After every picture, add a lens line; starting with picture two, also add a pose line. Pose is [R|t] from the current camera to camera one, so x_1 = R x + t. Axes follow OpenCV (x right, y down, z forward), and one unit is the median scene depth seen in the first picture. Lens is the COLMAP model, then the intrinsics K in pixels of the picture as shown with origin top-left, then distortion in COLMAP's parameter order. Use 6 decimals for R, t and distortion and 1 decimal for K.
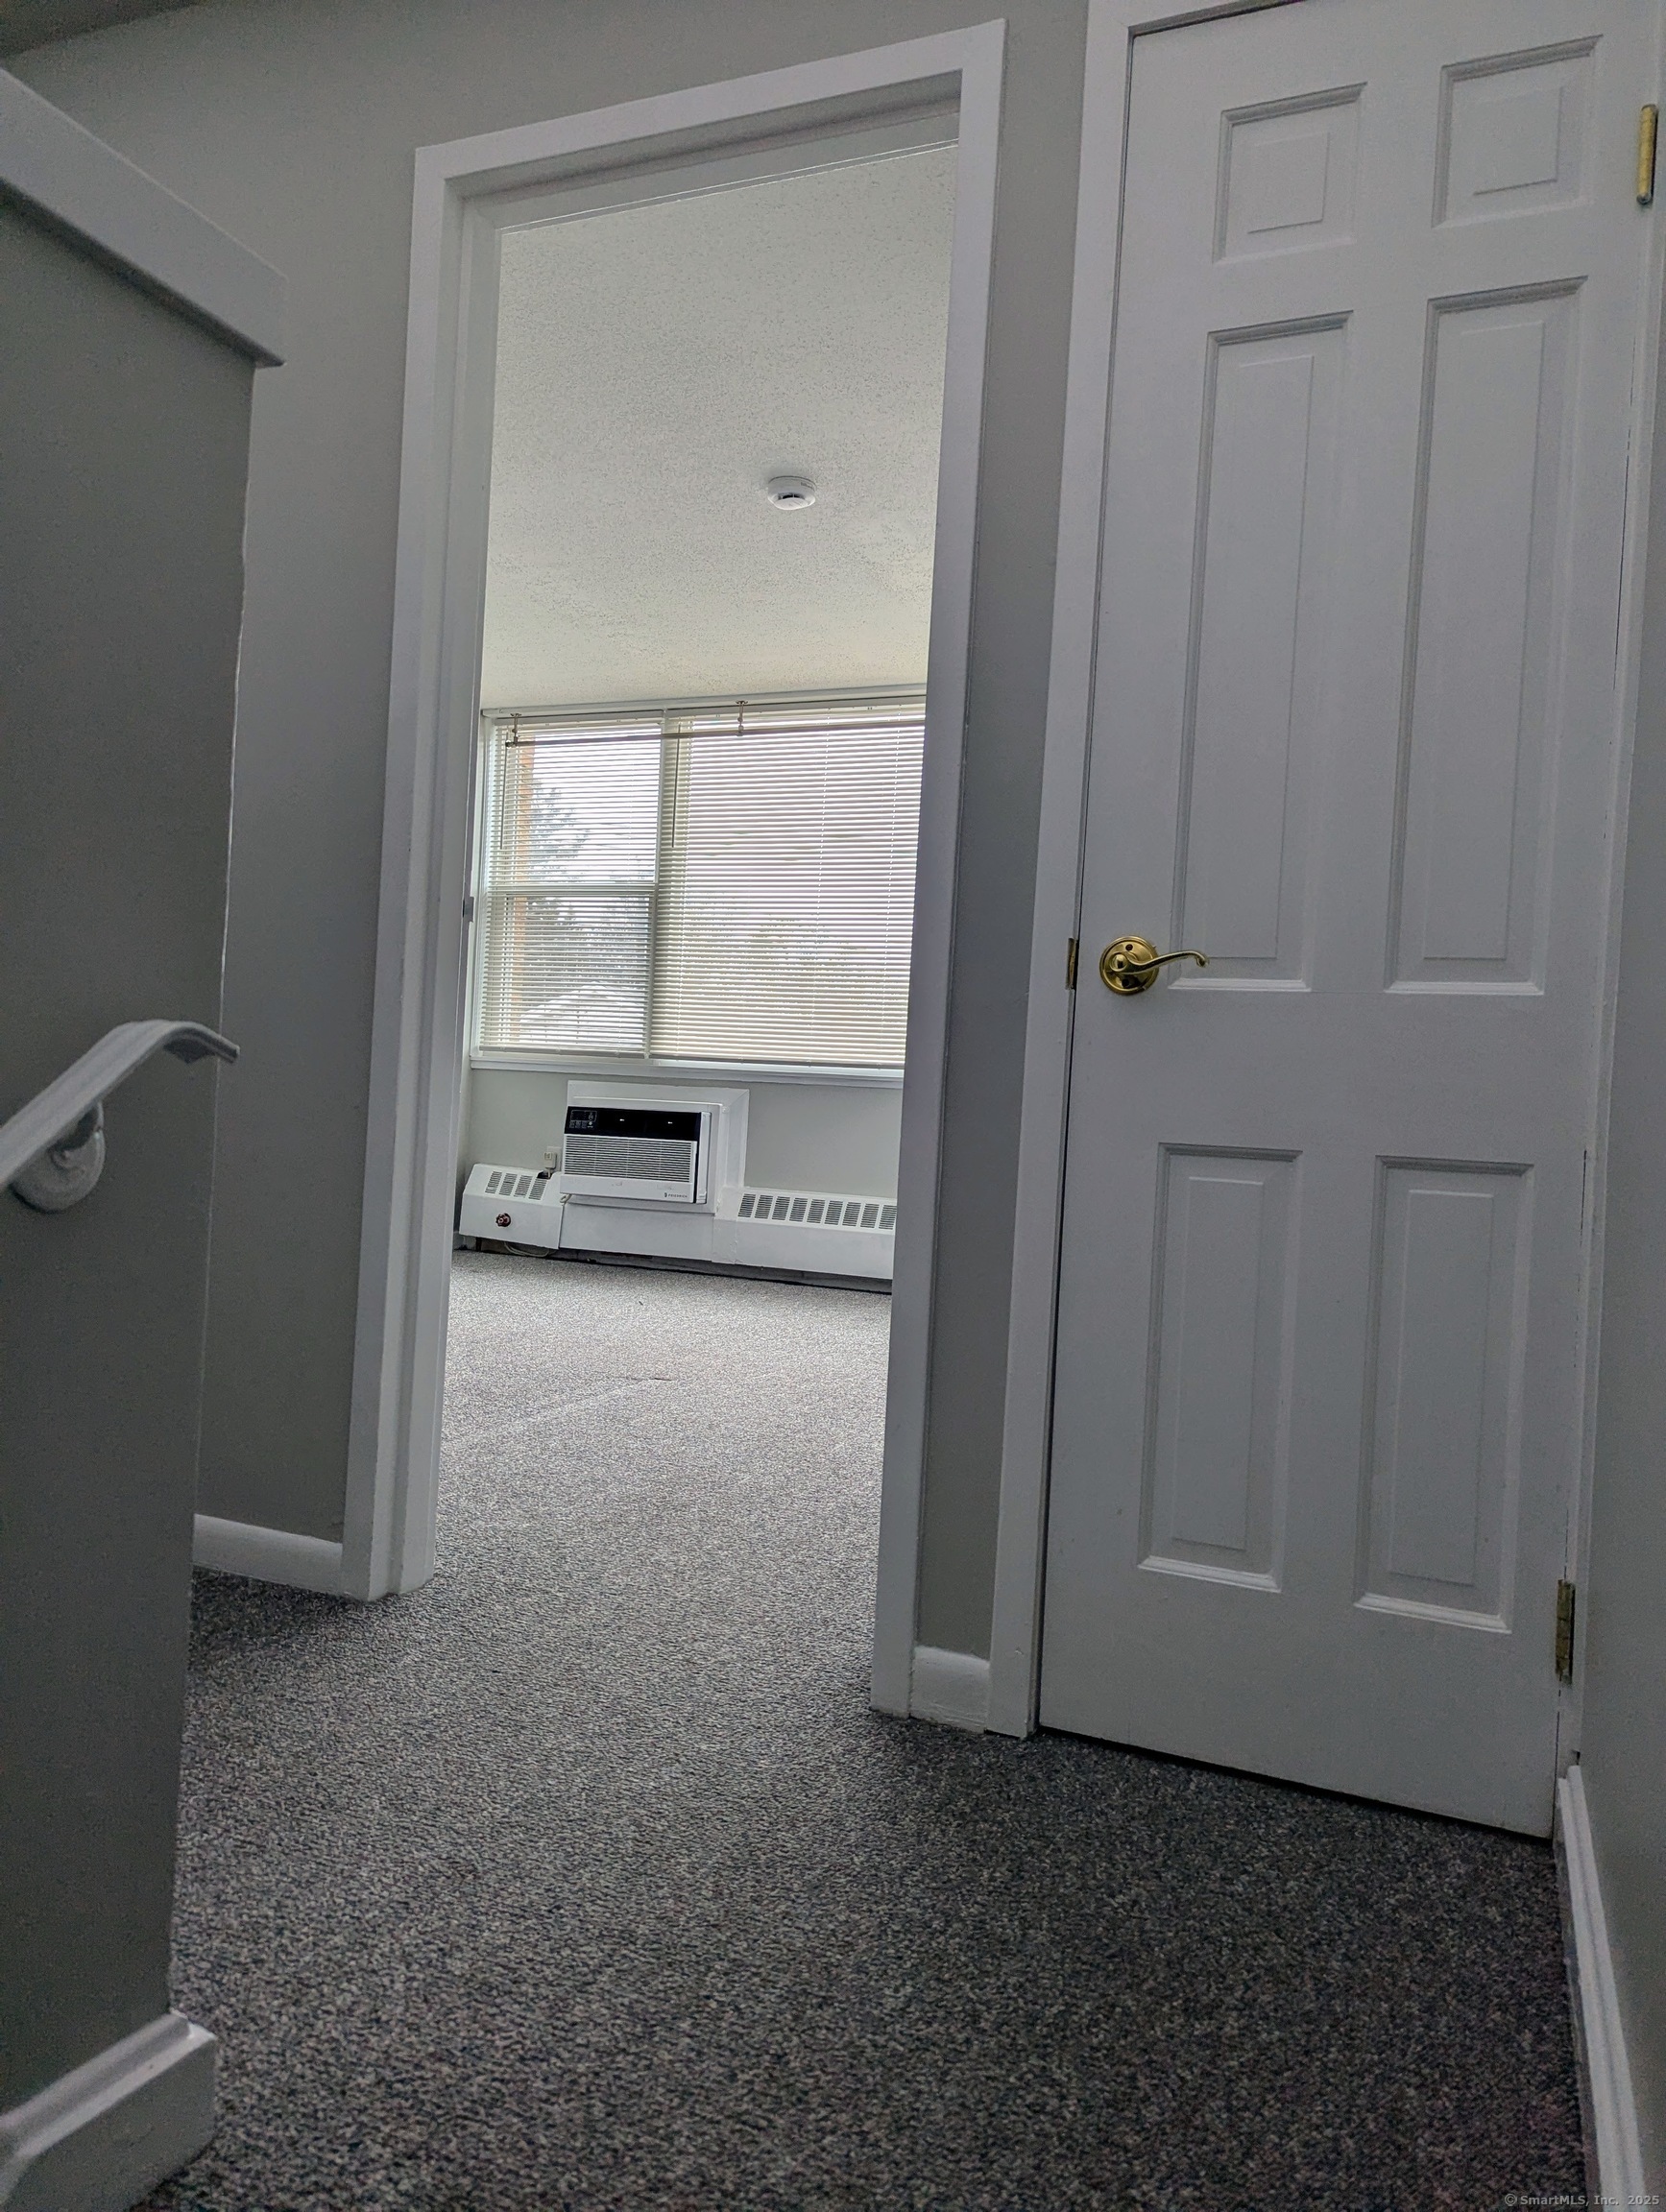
lens RADIAL K [[1549.1, 0, 834.7], [0, 1549.1, 1095.6], [0, 0, 1]] dist [0.056682, -0.050332]
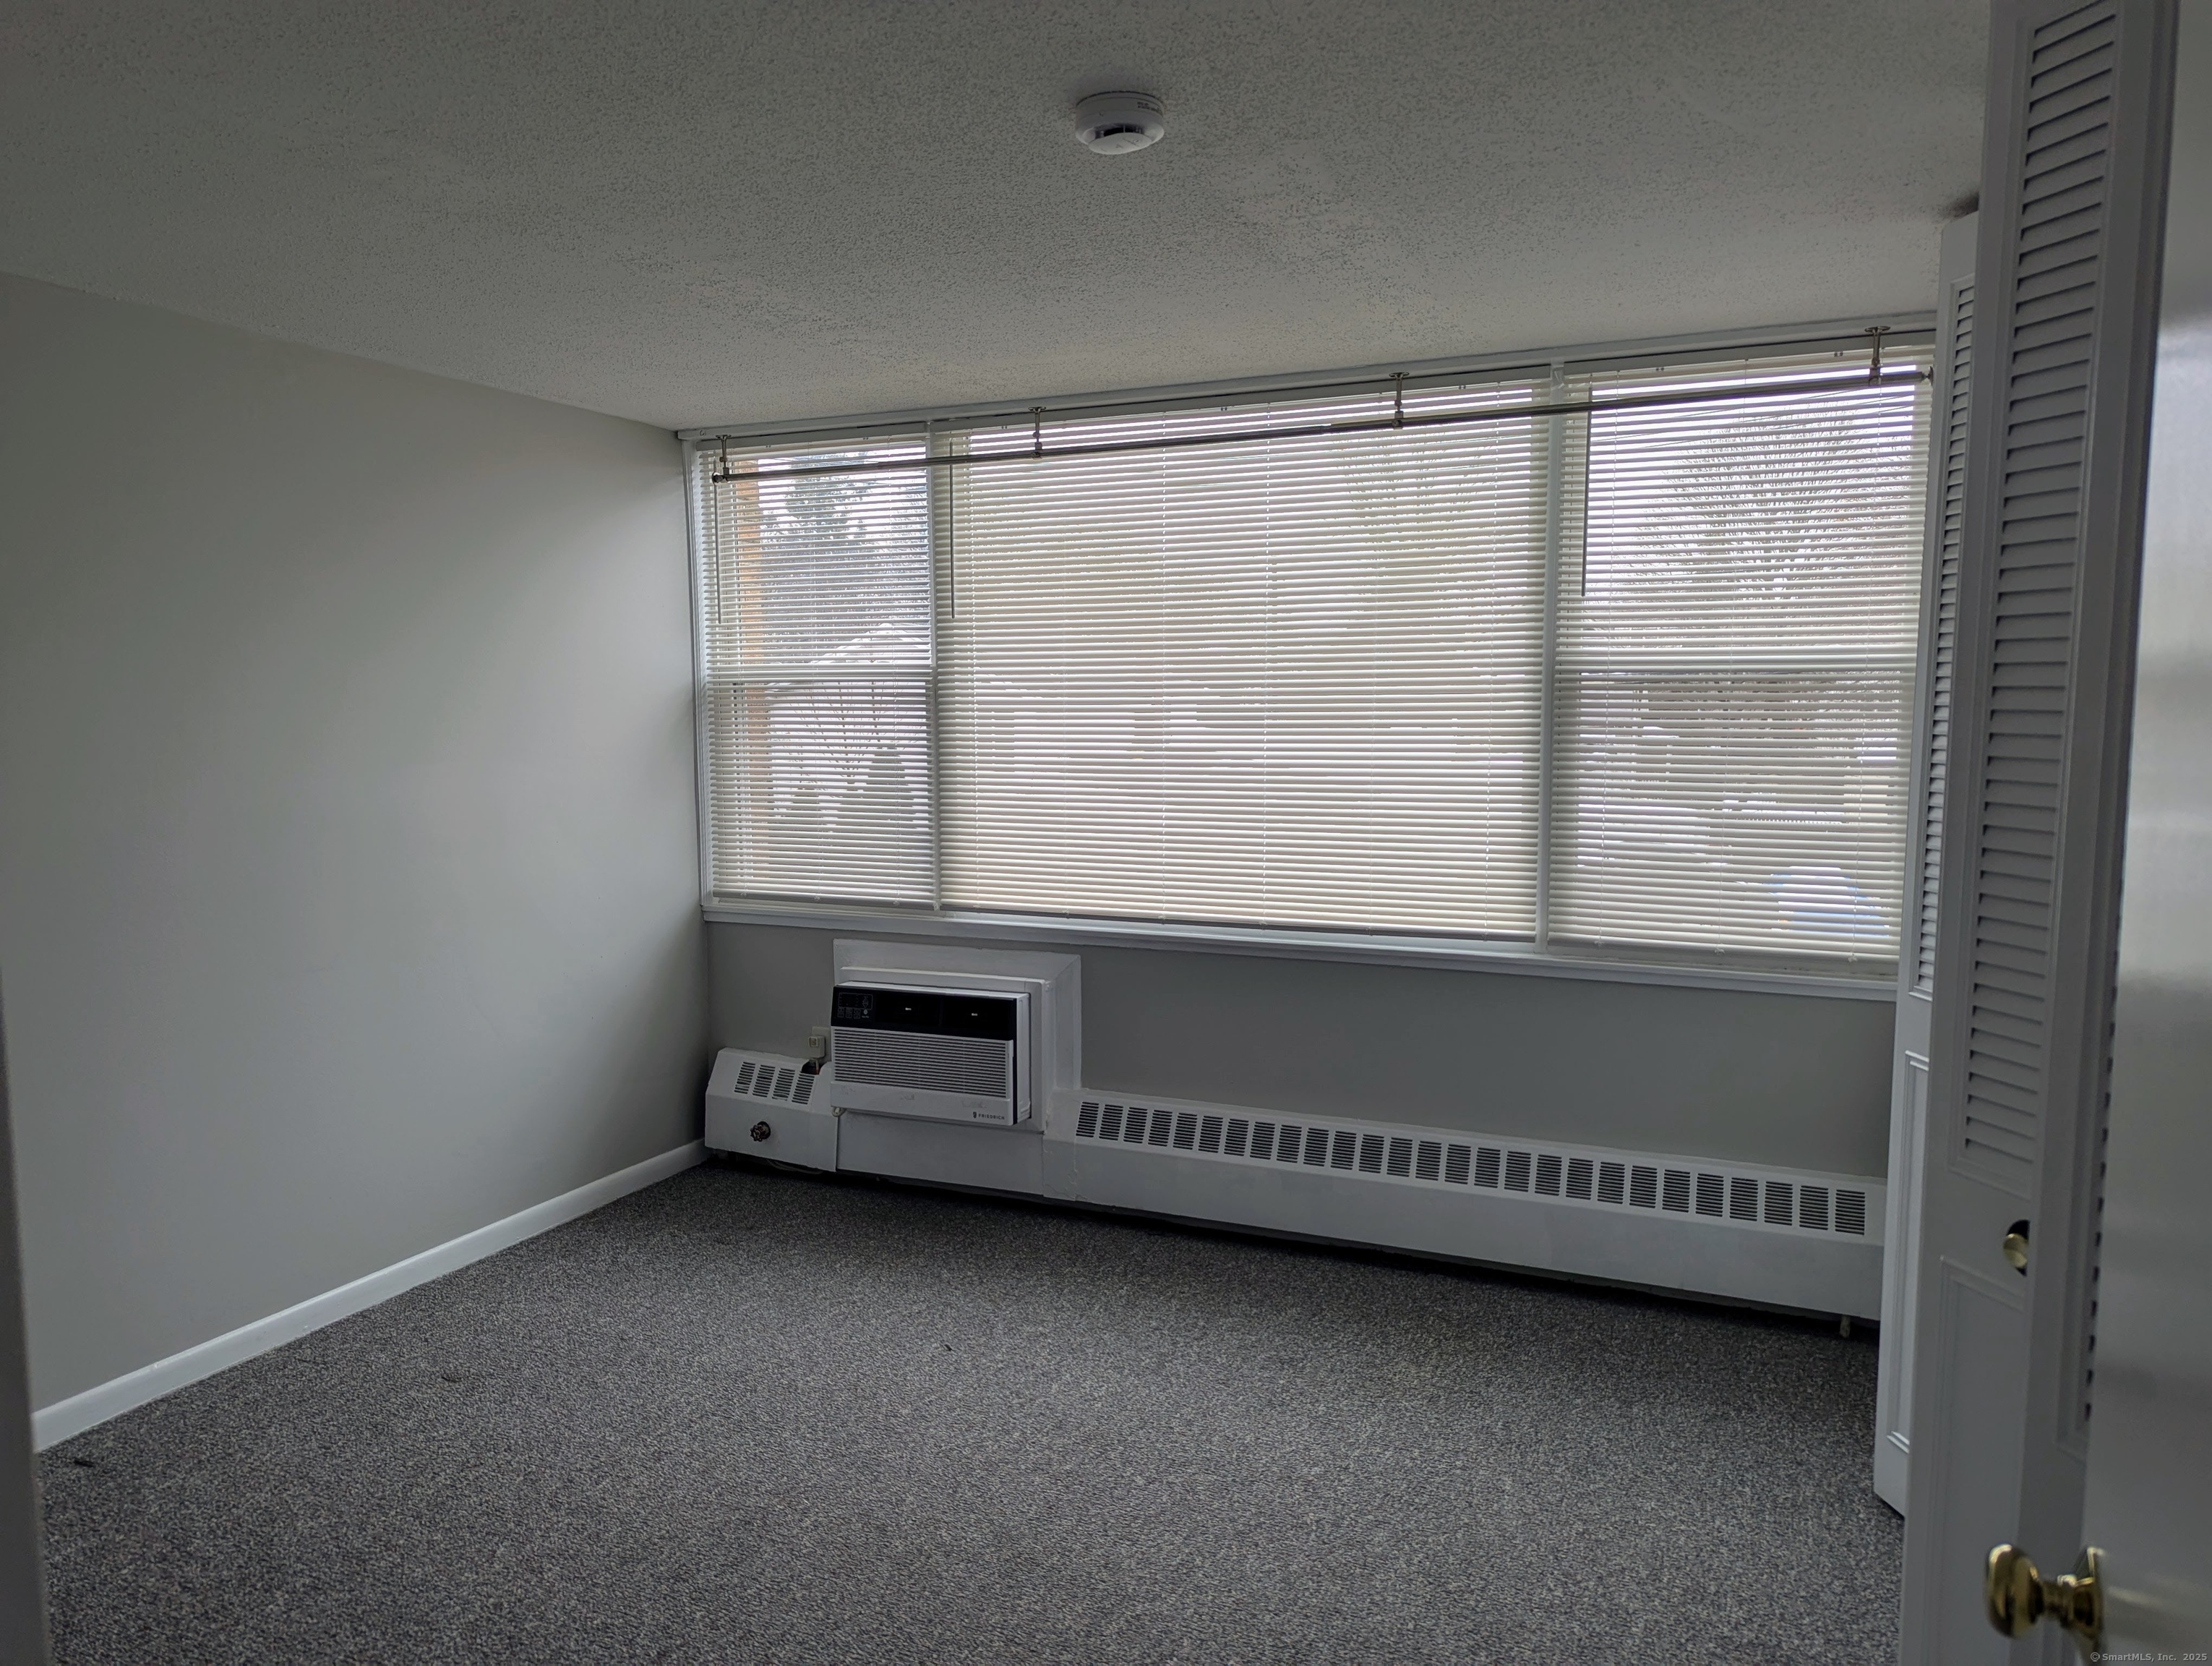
lens RADIAL K [[1549.2, 0, 1104.6], [0, 1549.2, 842.7], [0, 0, 1]] dist [0.056682, -0.050332]
pose [[0.998063, -0.054591, -0.029821, -0.019705], [0.057284, 0.993484, 0.098526, -0.126001], [0.024248, -0.100044, 0.994688, 0.286872]]
